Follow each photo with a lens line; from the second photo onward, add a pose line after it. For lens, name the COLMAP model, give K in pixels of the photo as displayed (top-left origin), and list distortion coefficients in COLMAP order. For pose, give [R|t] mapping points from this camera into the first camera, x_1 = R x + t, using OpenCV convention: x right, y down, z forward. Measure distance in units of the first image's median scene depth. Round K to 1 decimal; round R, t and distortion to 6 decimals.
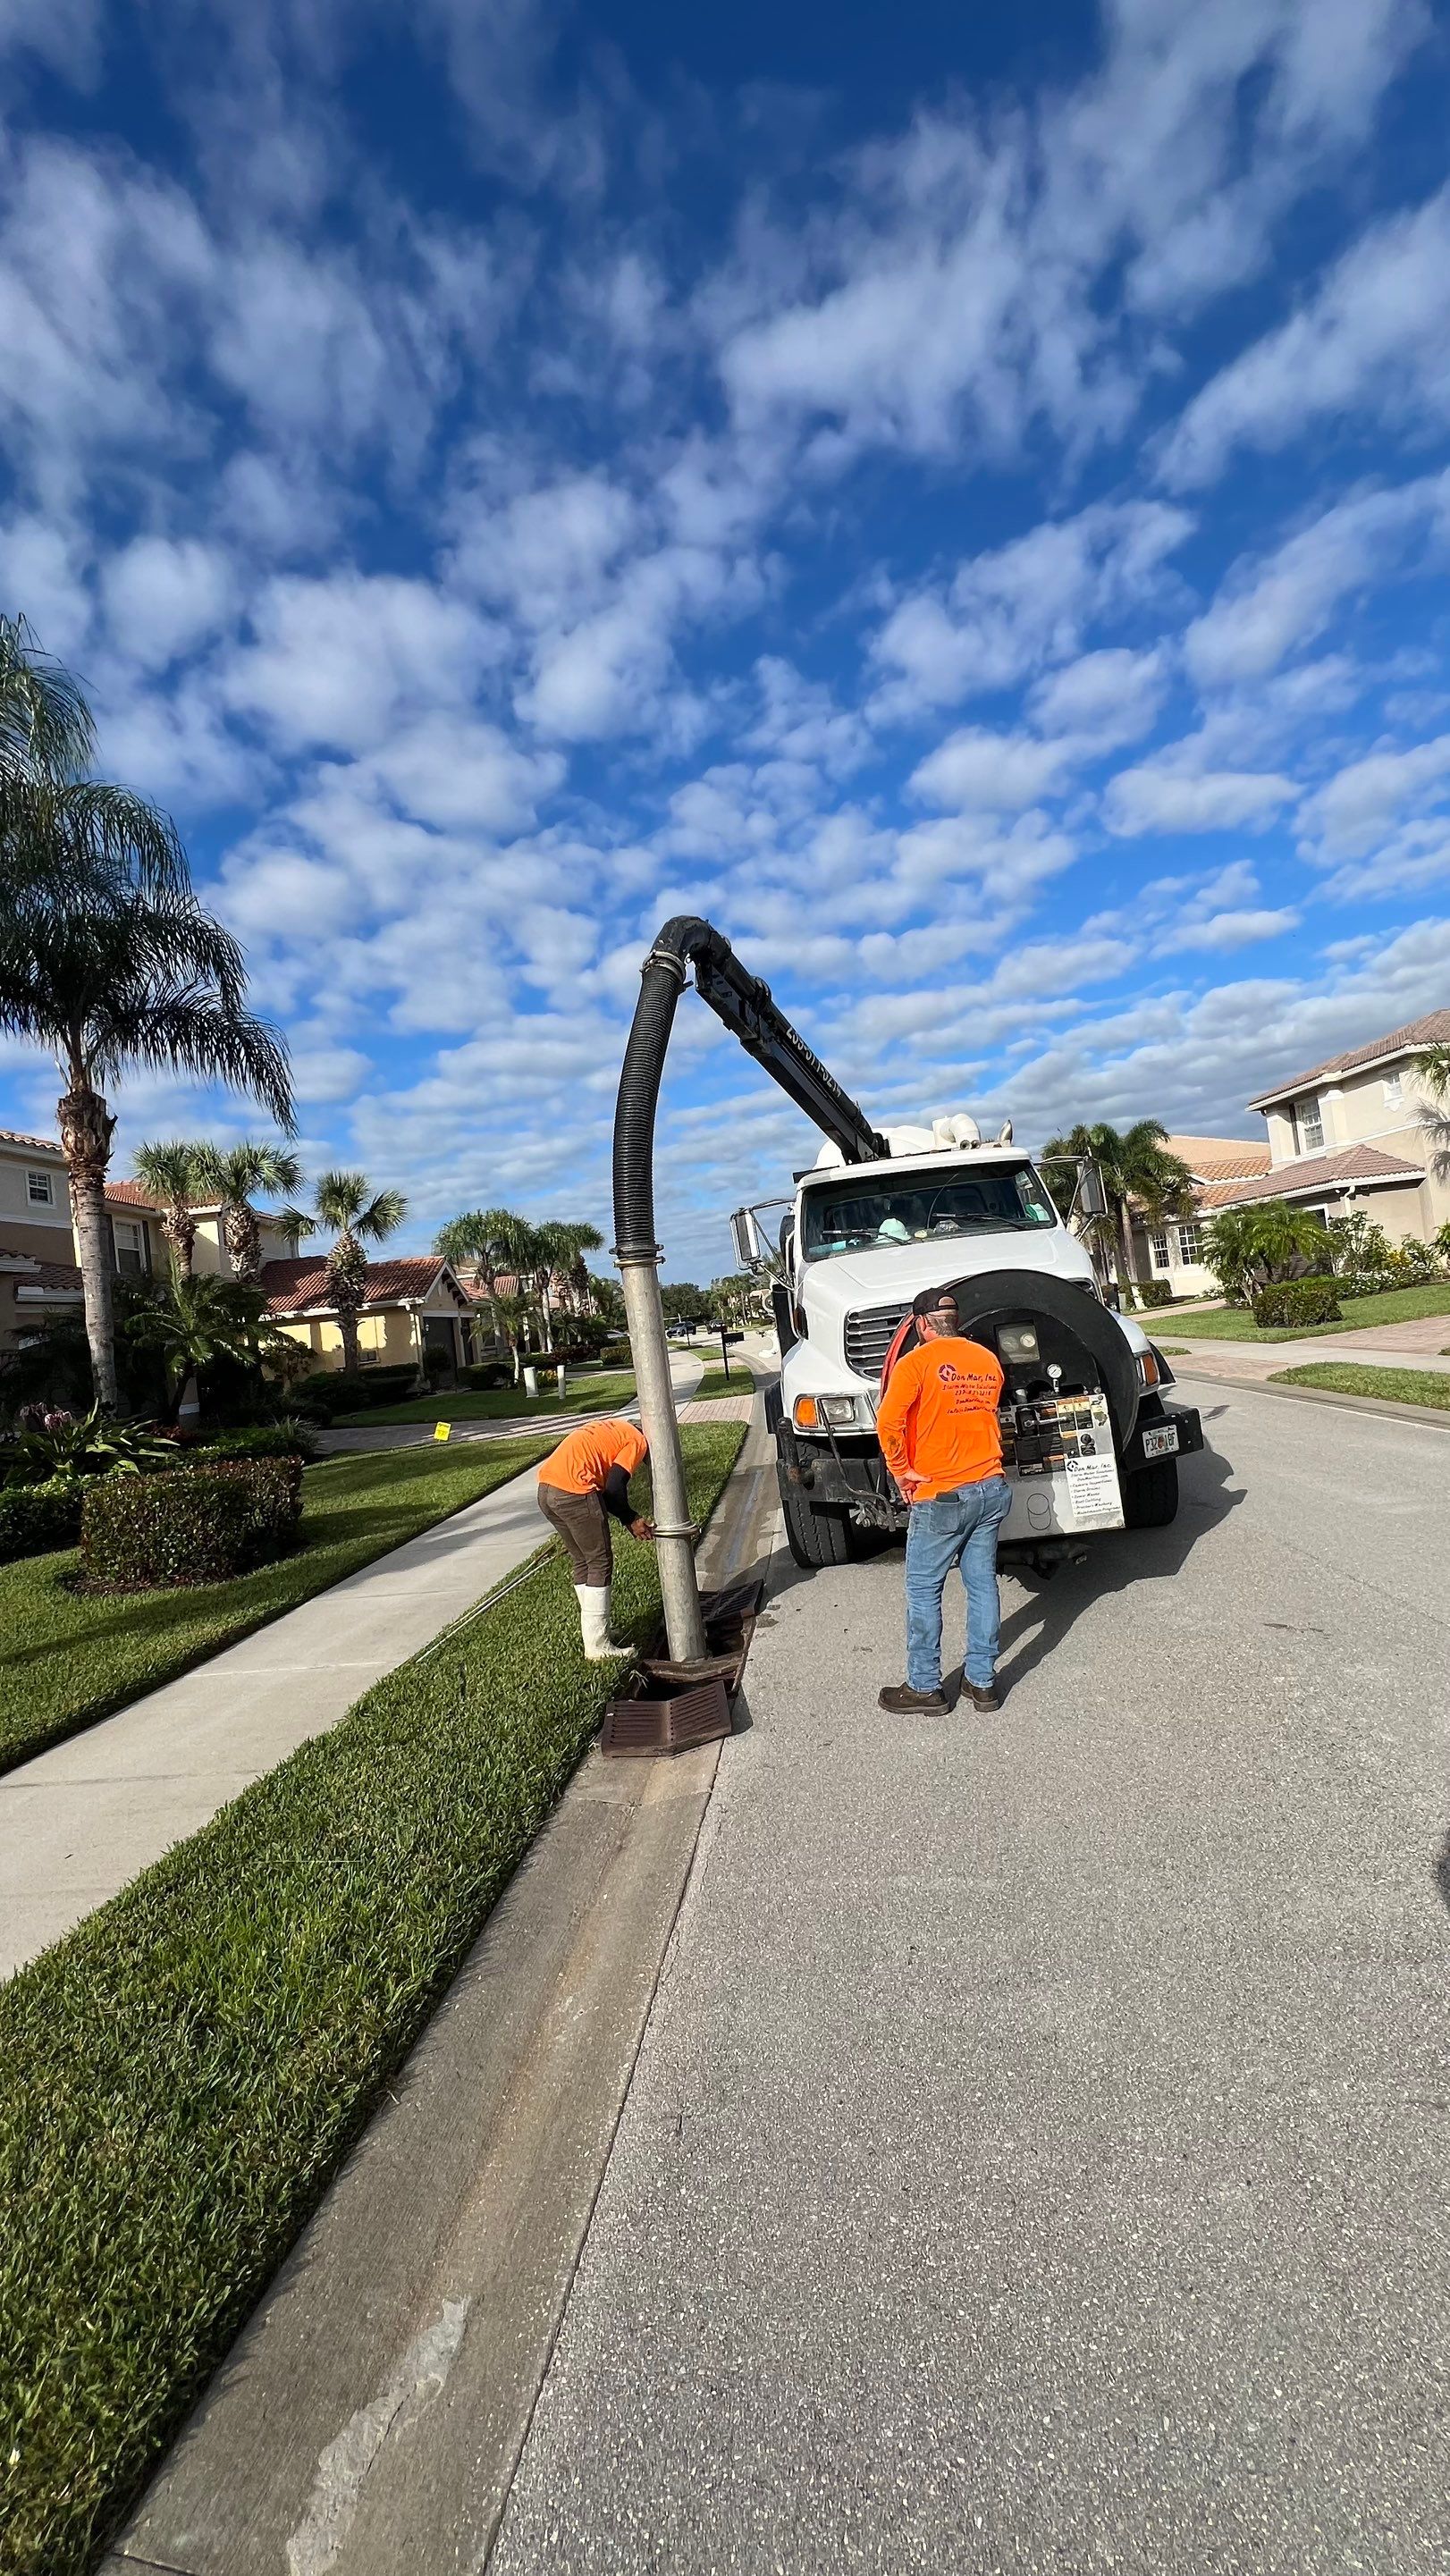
lens RADIAL K [[1026.9, 0, 727.0], [0, 1026.9, 1277.8], [0, 0, 1]] dist [-0.001170, 0.000115]
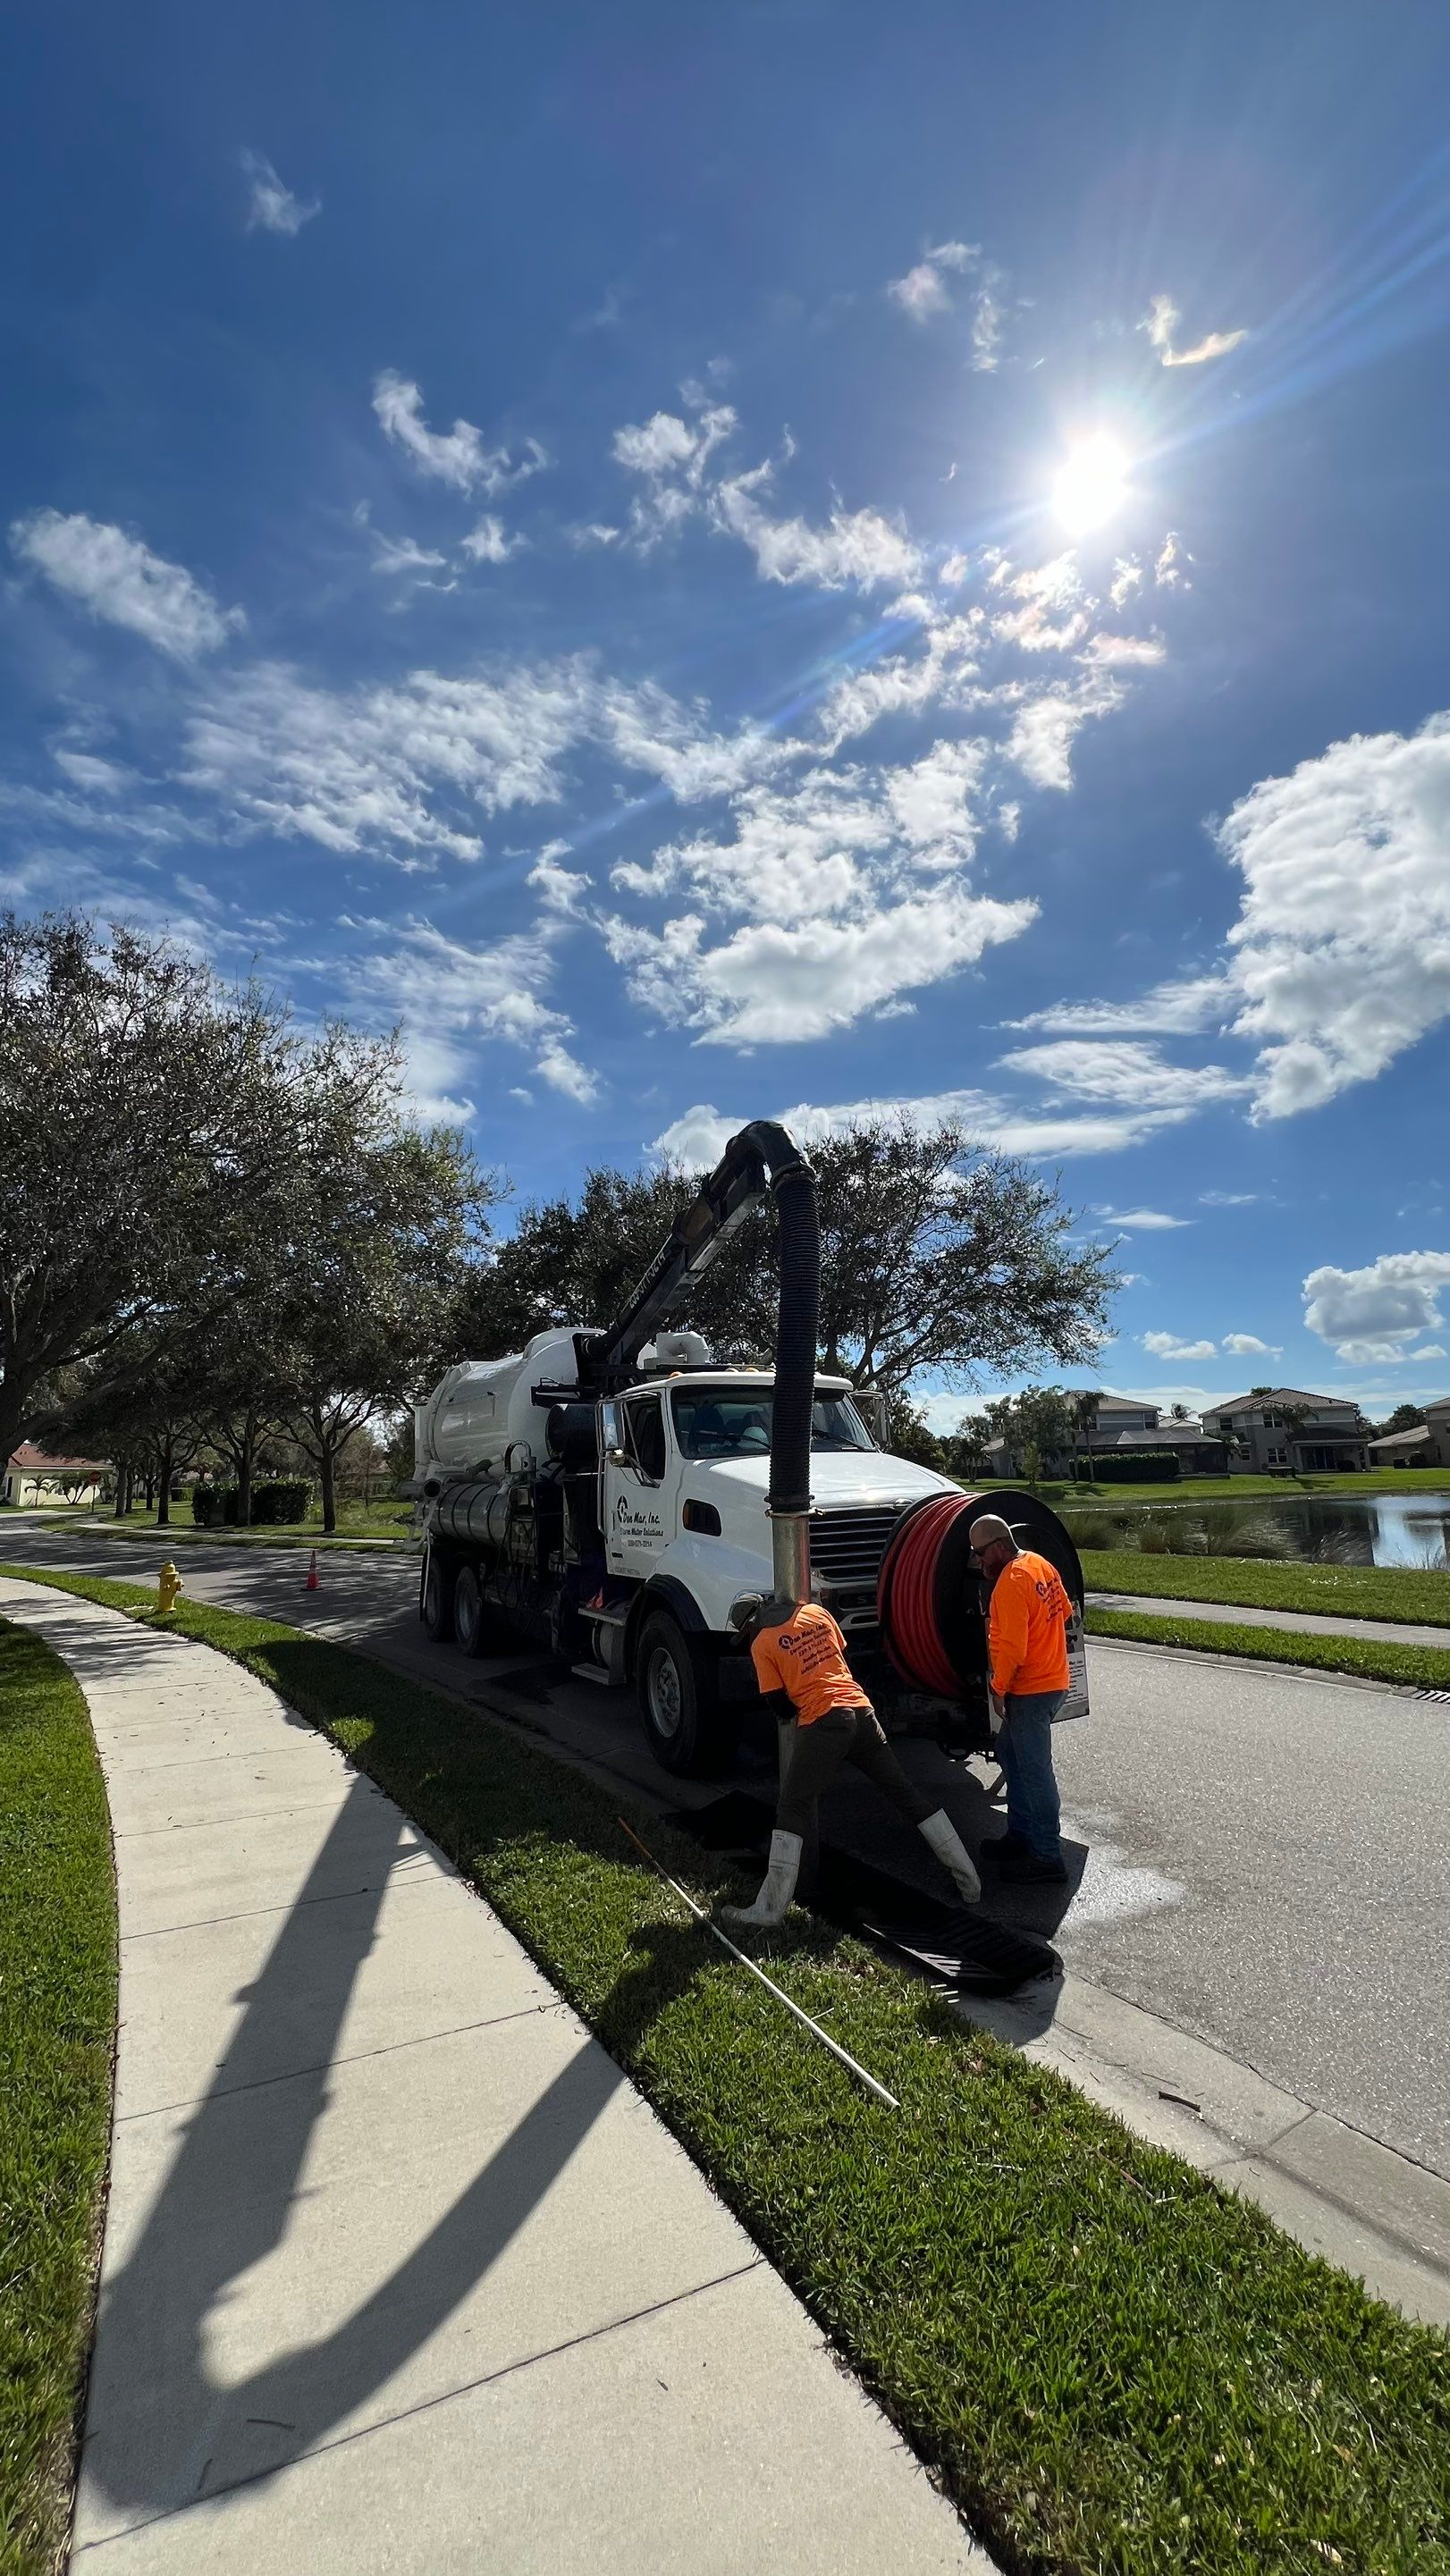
lens RADIAL K [[1034.3, 0, 733.2], [0, 1034.3, 1292.6], [0, 0, 1]] dist [-0.000949, 0.000087]
pose [[0.830965, 0.187102, 0.523919, -0.269659], [-0.092755, 0.975162, -0.201135, 0.015719], [-0.548538, 0.118540, 0.827680, 0.059662]]
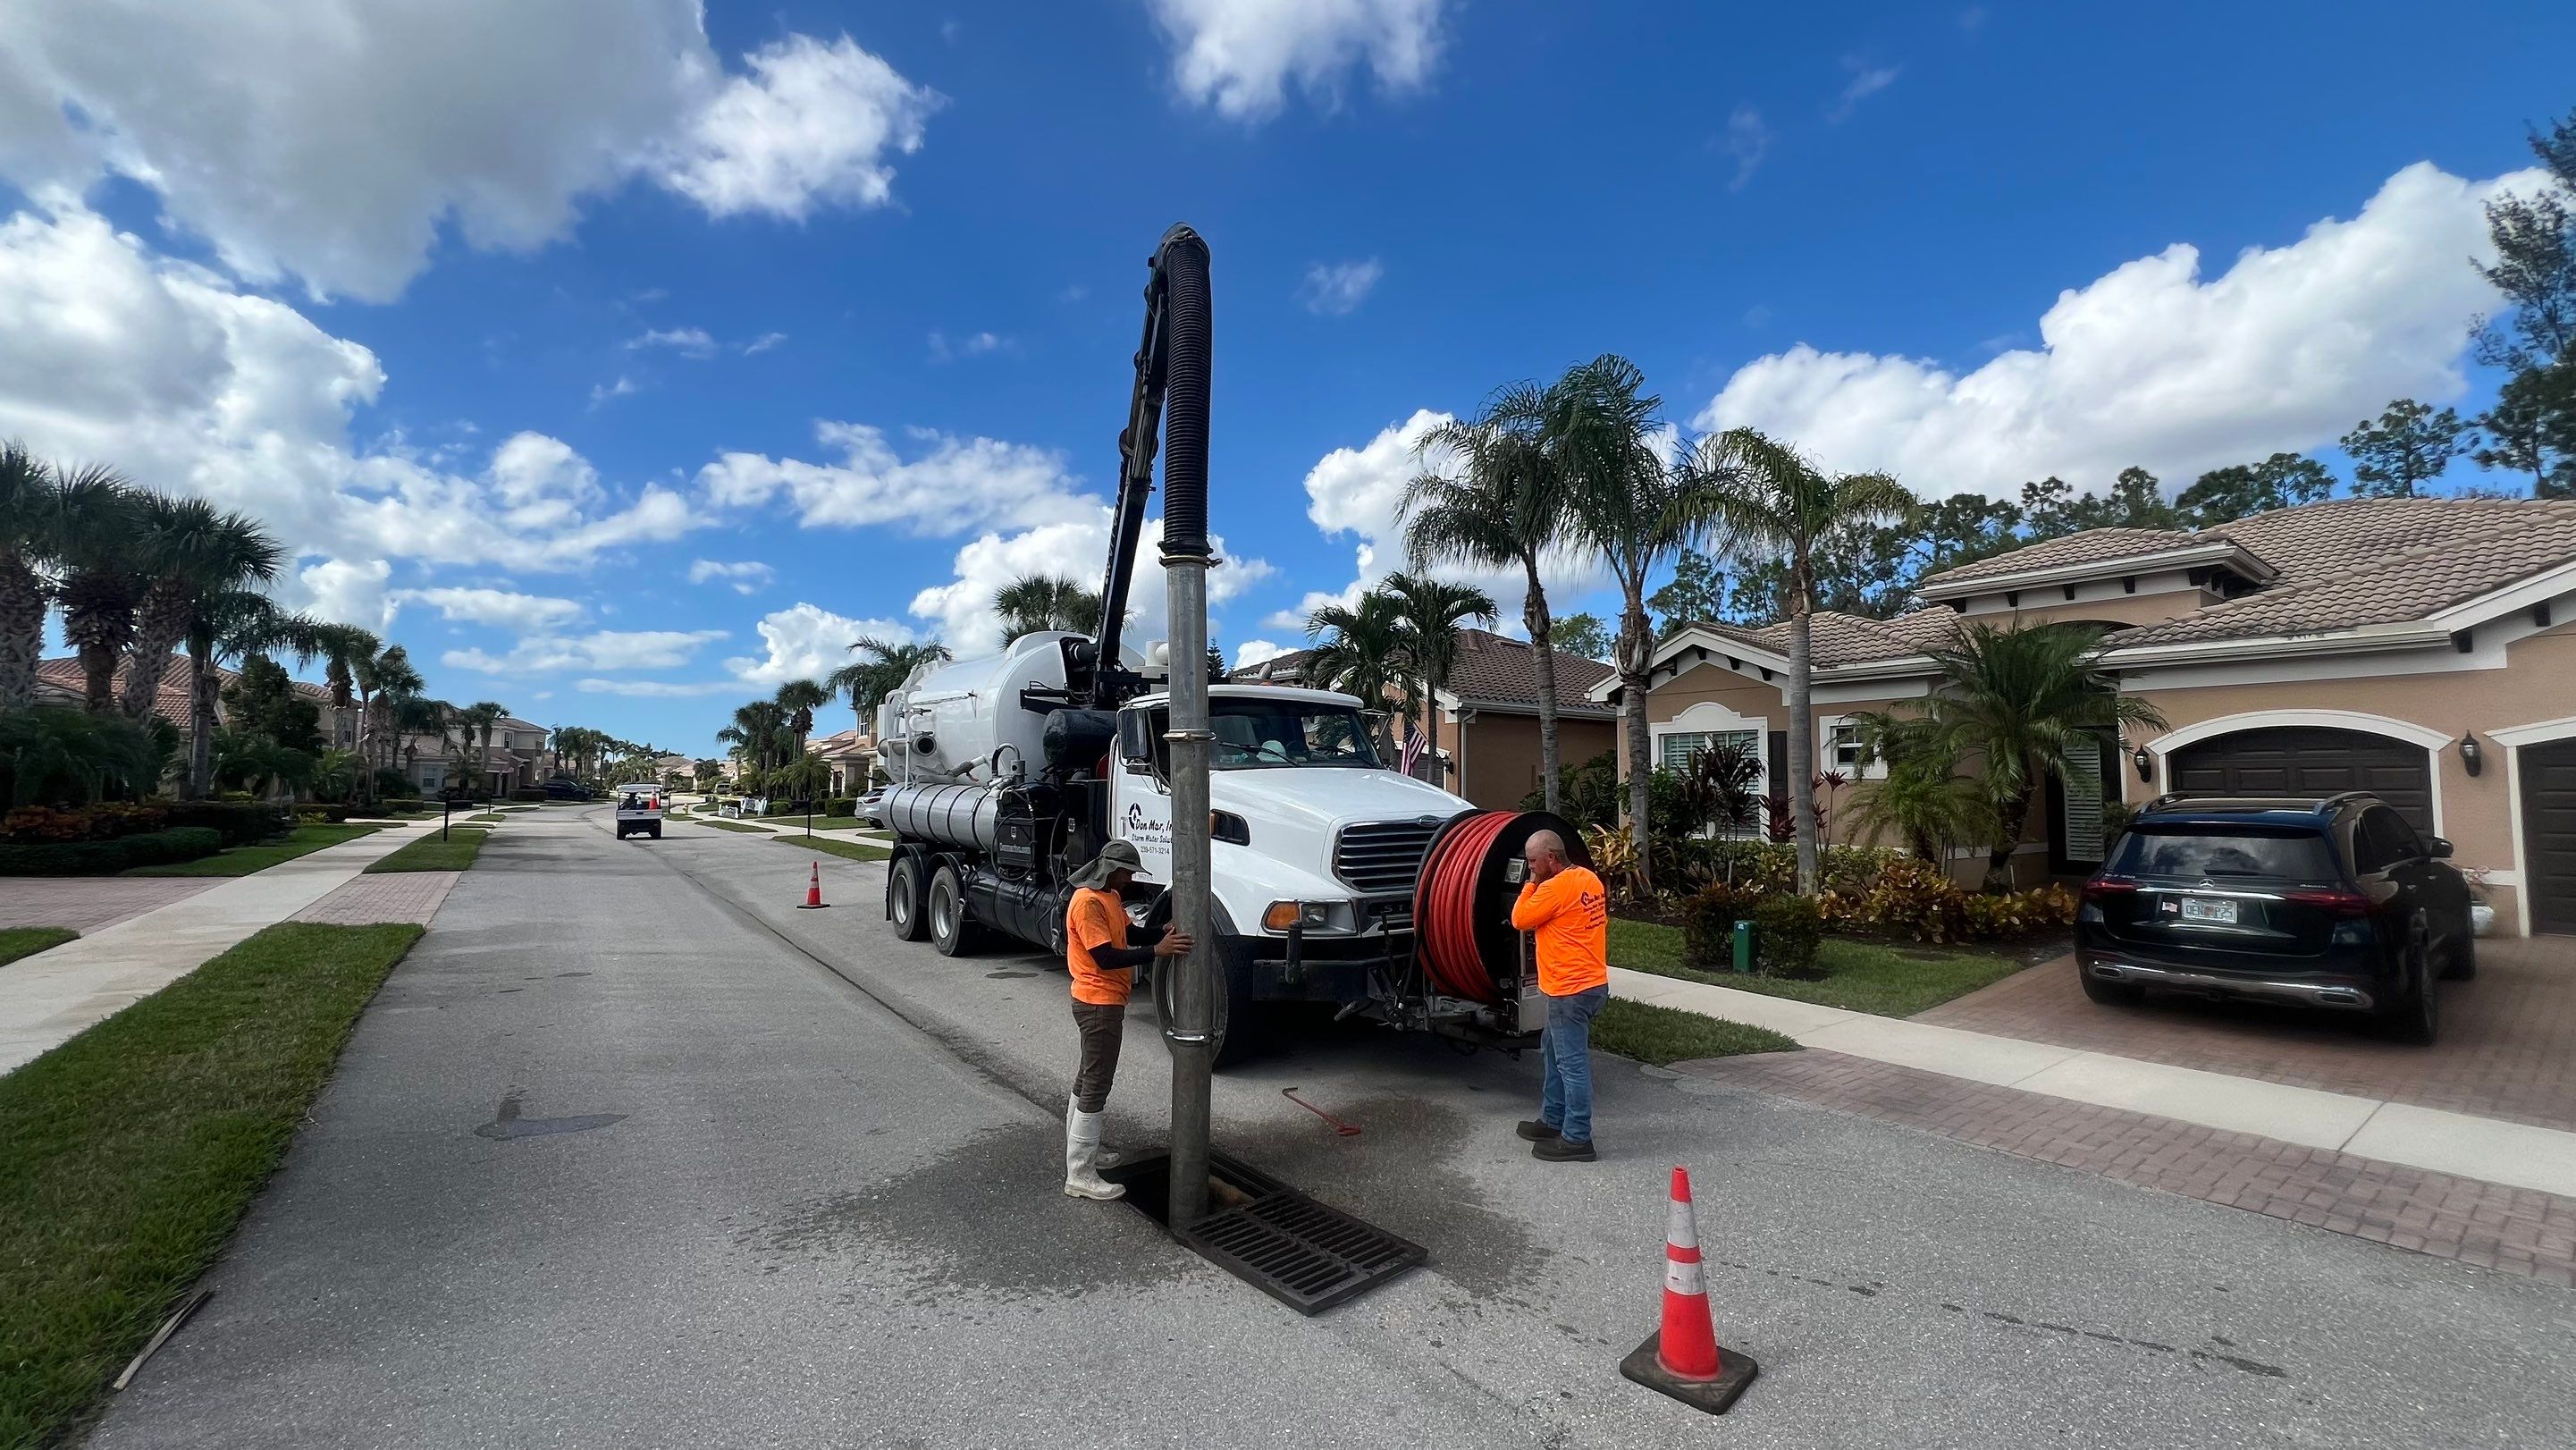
lens RADIAL K [[1034.3, 0, 1283.7], [0, 1034.3, 726.9], [0, 0, 1]] dist [-0.000949, 0.000087]
pose [[0.750991, 0.157163, 0.641336, -0.317875], [-0.121402, 0.987569, -0.099850, 0.022335], [-0.649056, -0.002873, 0.760735, 0.097582]]
